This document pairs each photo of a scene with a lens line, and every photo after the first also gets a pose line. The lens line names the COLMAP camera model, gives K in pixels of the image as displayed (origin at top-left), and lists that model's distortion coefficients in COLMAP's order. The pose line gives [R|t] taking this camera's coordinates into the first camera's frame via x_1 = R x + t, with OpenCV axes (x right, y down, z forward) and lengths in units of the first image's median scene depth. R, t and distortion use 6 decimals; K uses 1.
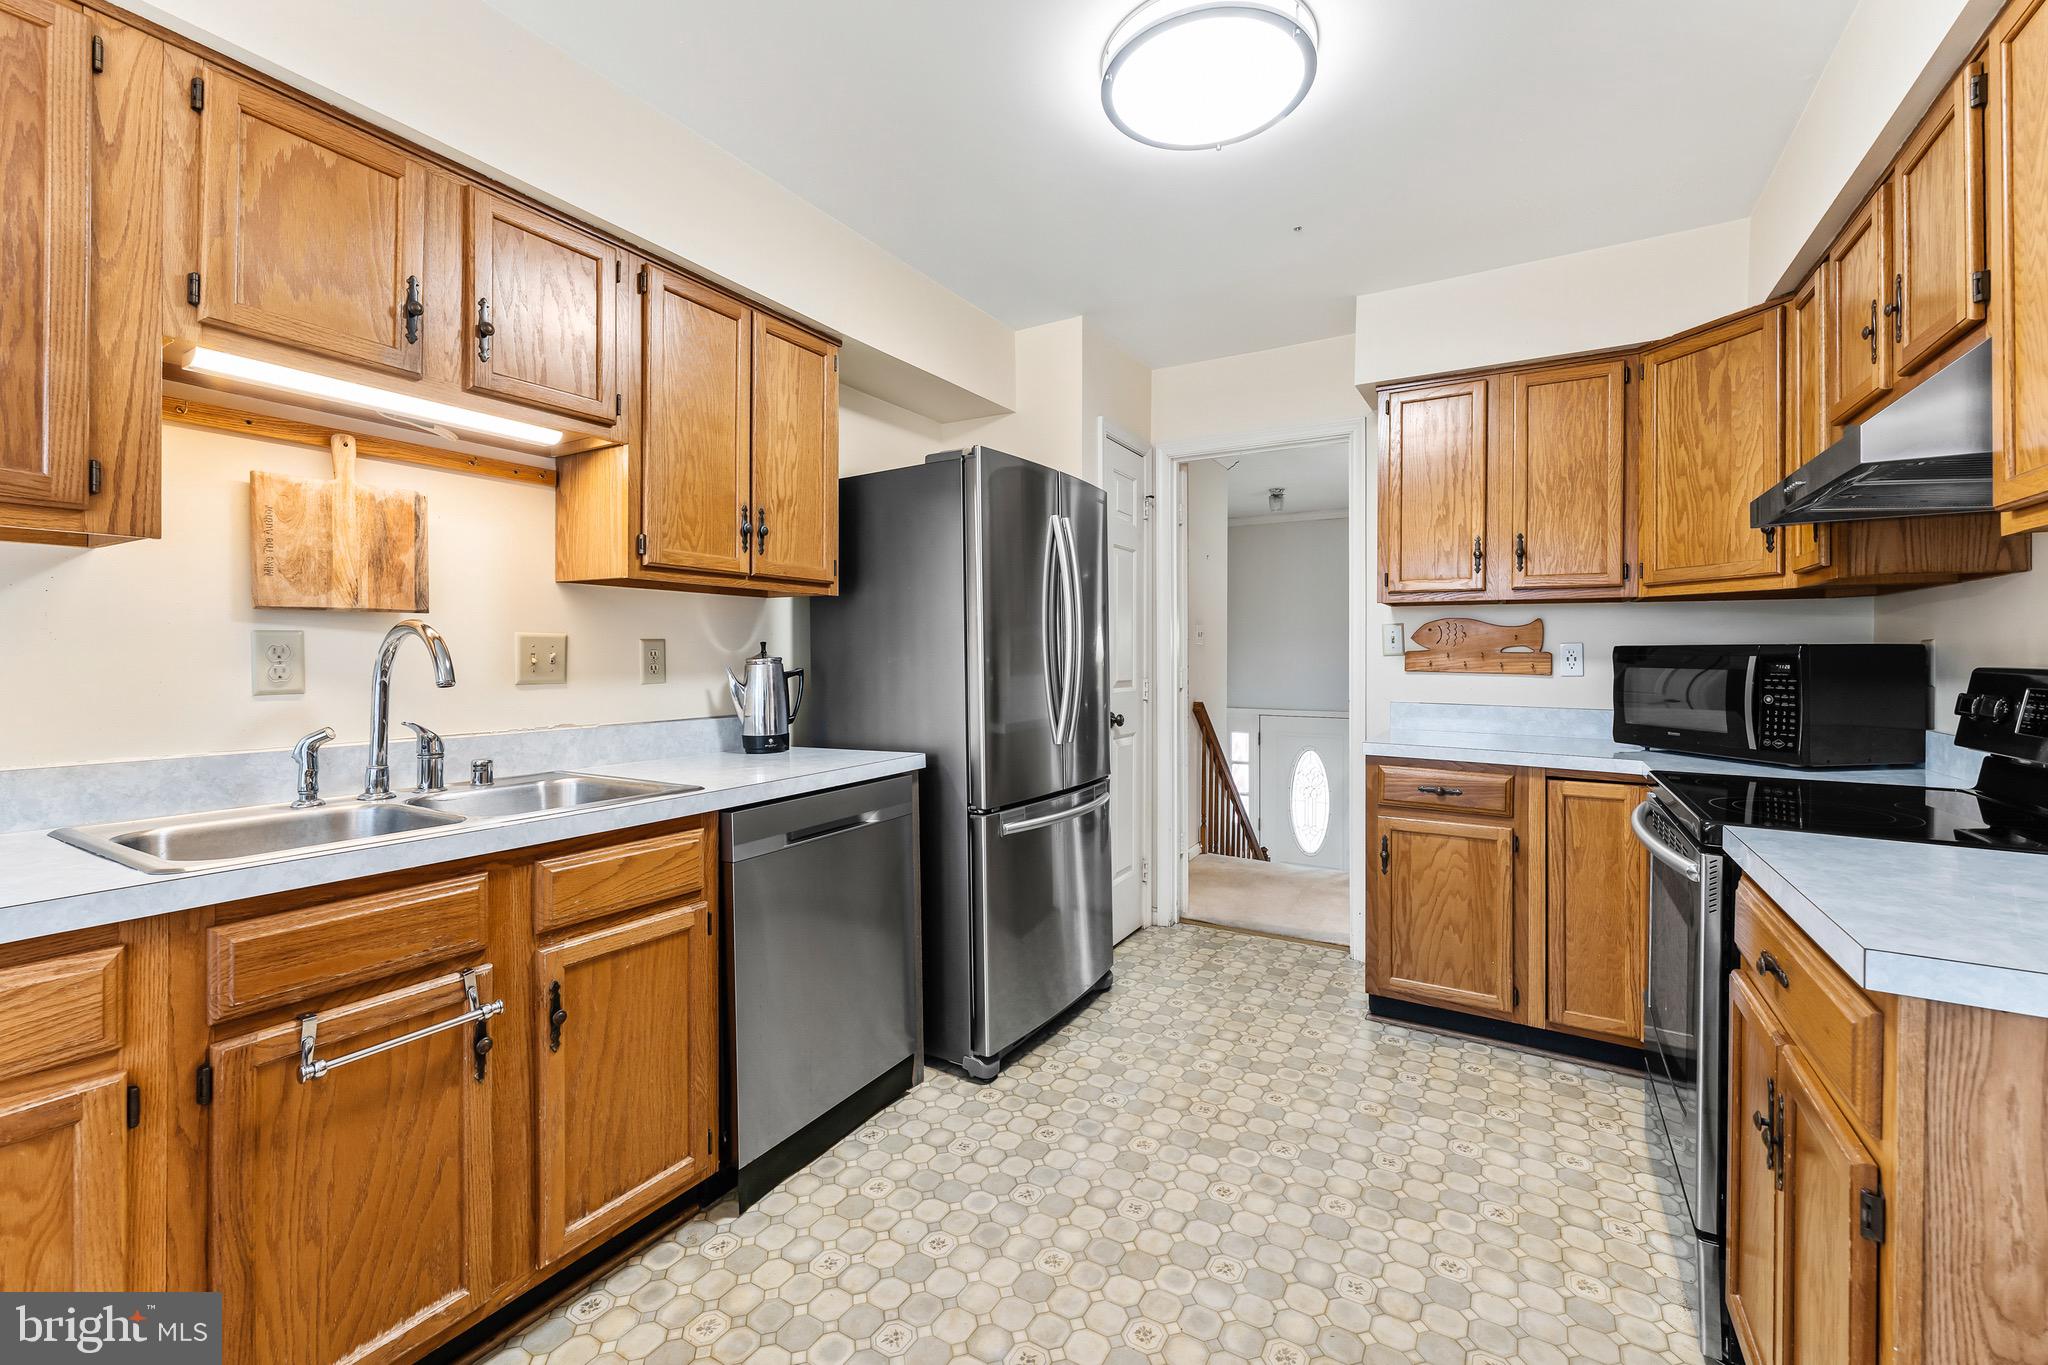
lens RADIAL K [[822.6, 0, 1043.5], [0, 822.6, 656.8], [0, 0, 1]] dist [0.002441, -0.000079]
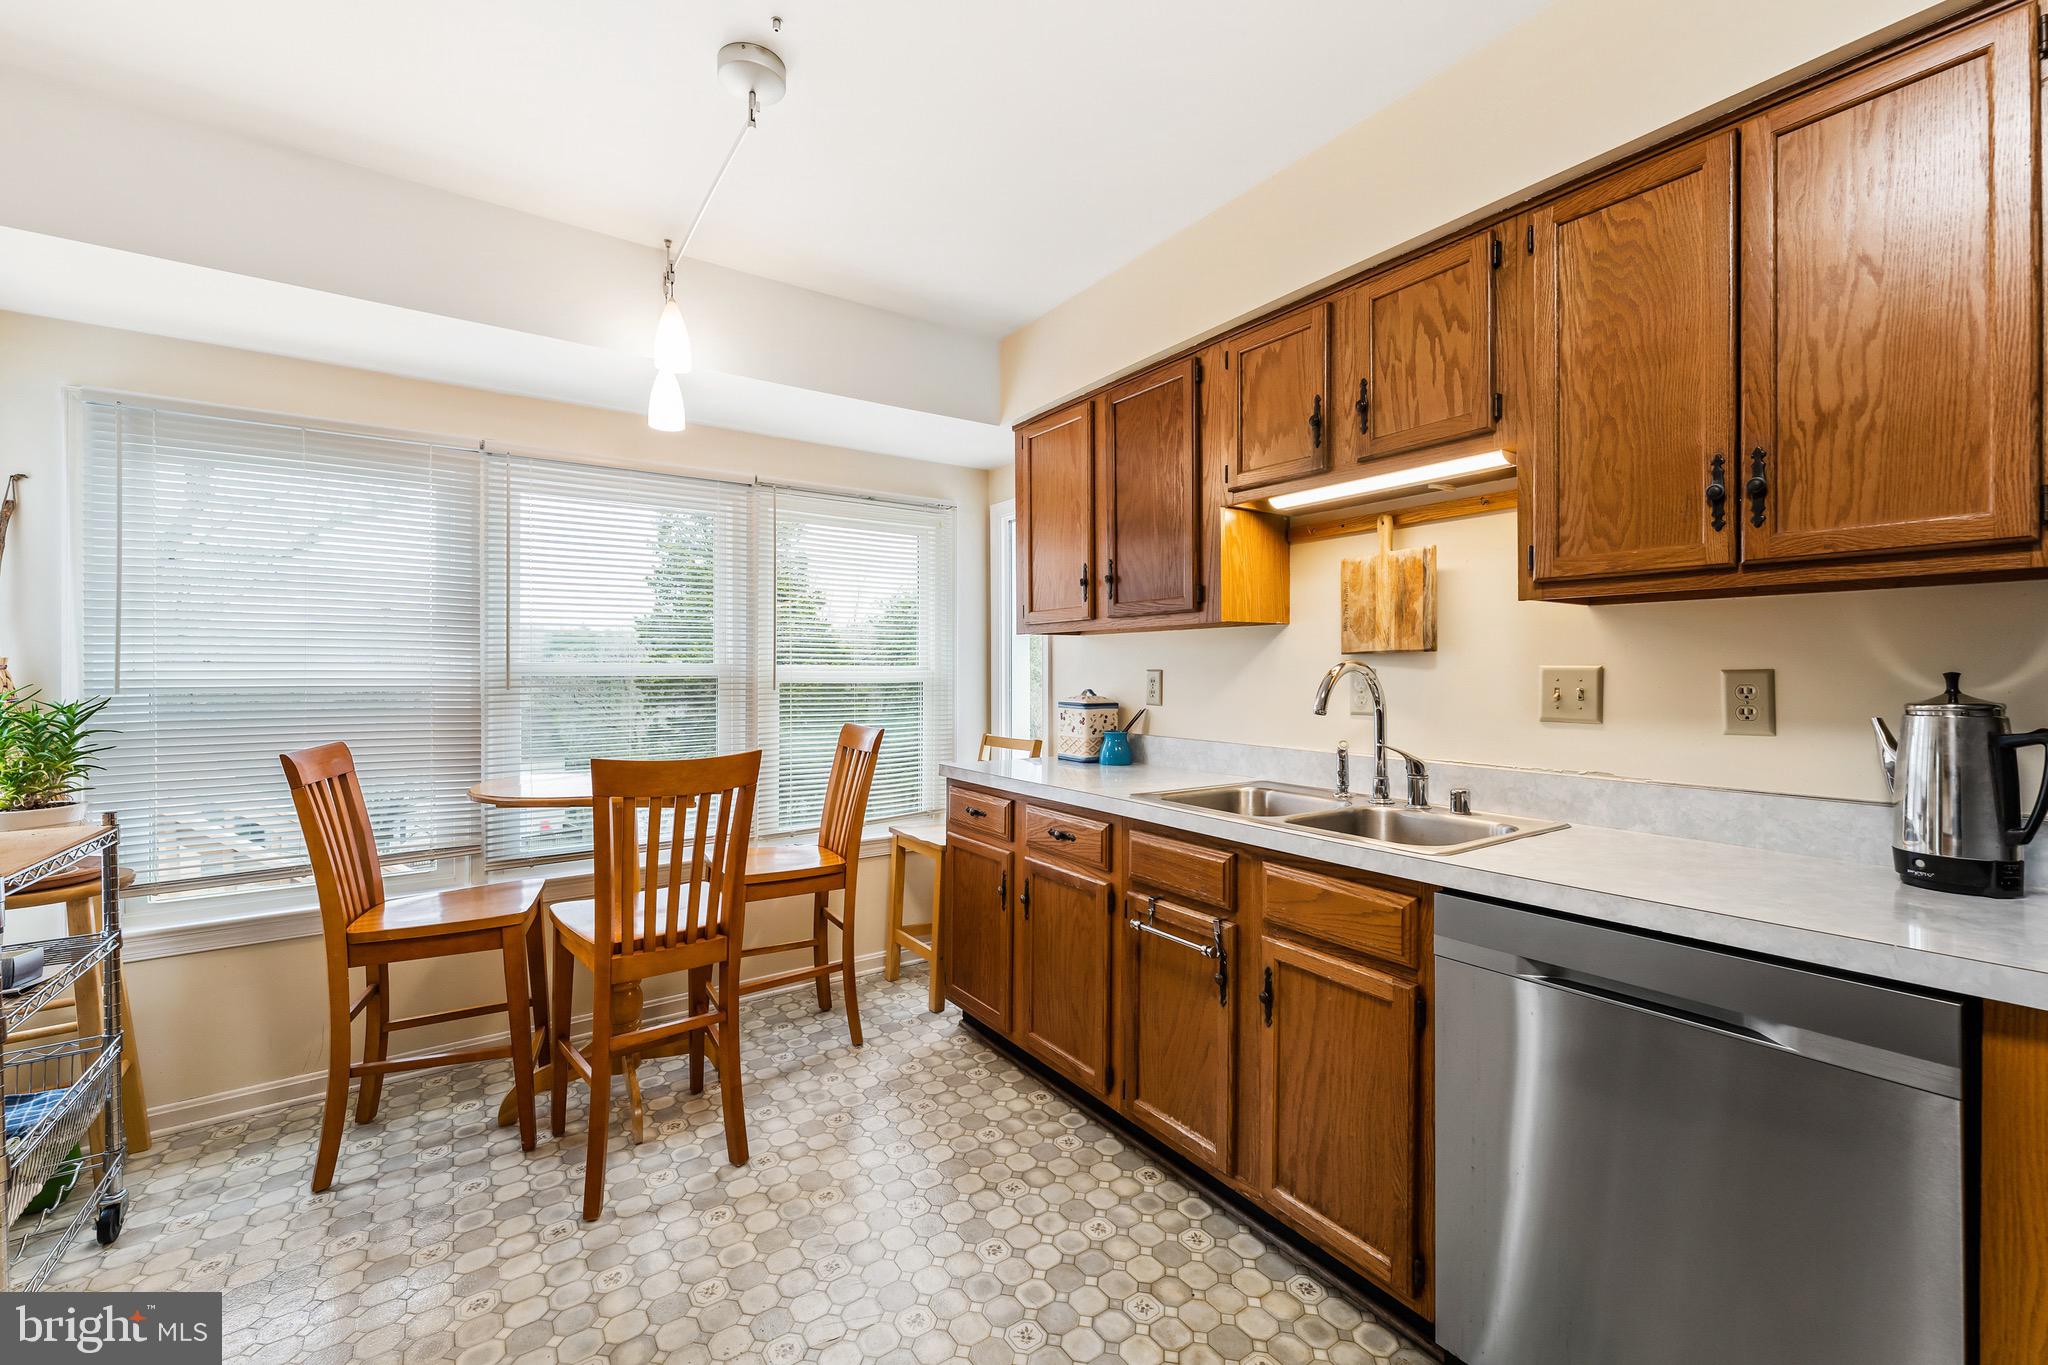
lens RADIAL K [[822.6, 0, 1026.1], [0, 822.6, 672.7], [0, 0, 1]] dist [0.002441, -0.000079]
pose [[-0.417826, 0.001639, -0.908526, 0.539579], [-0.001113, 0.999997, 0.002316, -0.026925], [0.908527, 0.001978, -0.417823, 1.013950]]
